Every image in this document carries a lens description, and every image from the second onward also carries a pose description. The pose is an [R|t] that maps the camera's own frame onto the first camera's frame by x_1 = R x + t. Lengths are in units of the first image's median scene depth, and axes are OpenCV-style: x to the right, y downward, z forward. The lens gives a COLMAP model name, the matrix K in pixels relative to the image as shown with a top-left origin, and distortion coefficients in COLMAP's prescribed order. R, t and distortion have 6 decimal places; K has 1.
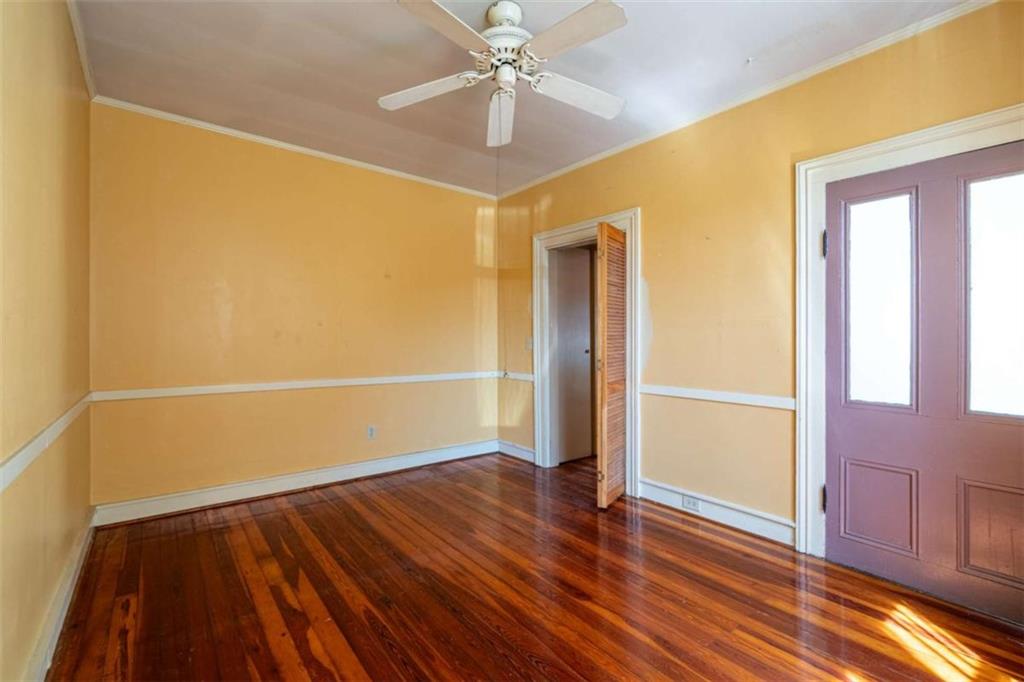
lens RADIAL K [[469.2, 0, 512.0], [0, 469.2, 341.0], [0, 0, 1]] dist [0.000979, 0.000091]
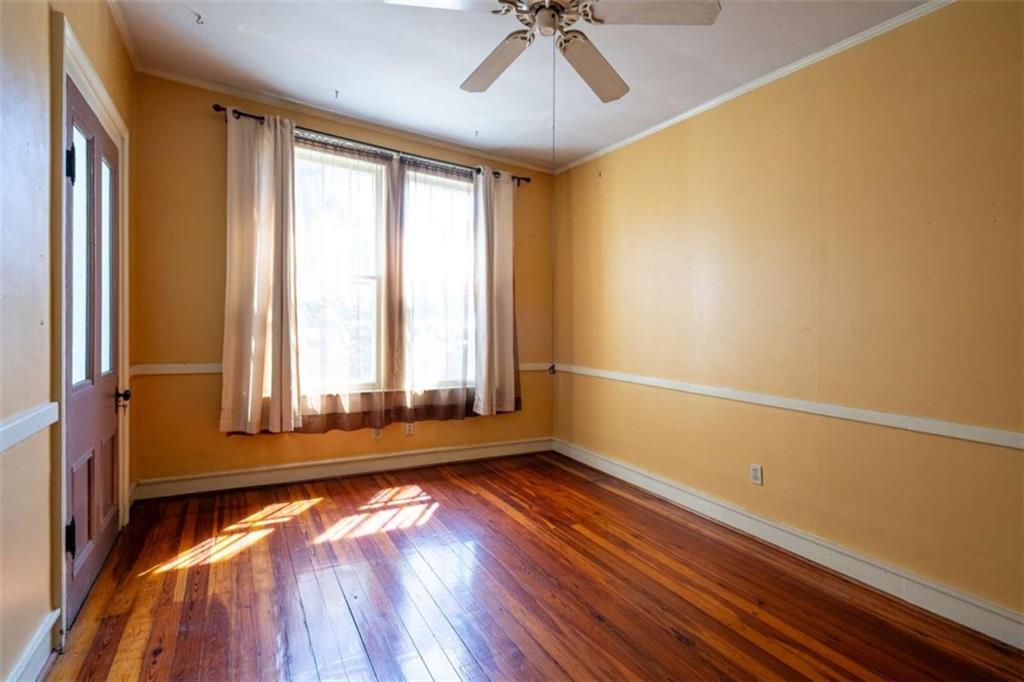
lens RADIAL K [[469.2, 0, 512.0], [0, 469.2, 341.0], [0, 0, 1]] dist [0.000979, 0.000091]
pose [[-0.991228, -0.049950, 0.122361, -0.036840], [-0.046499, 0.998440, 0.030899, -0.001667], [-0.123713, 0.024938, -0.992005, 2.066449]]
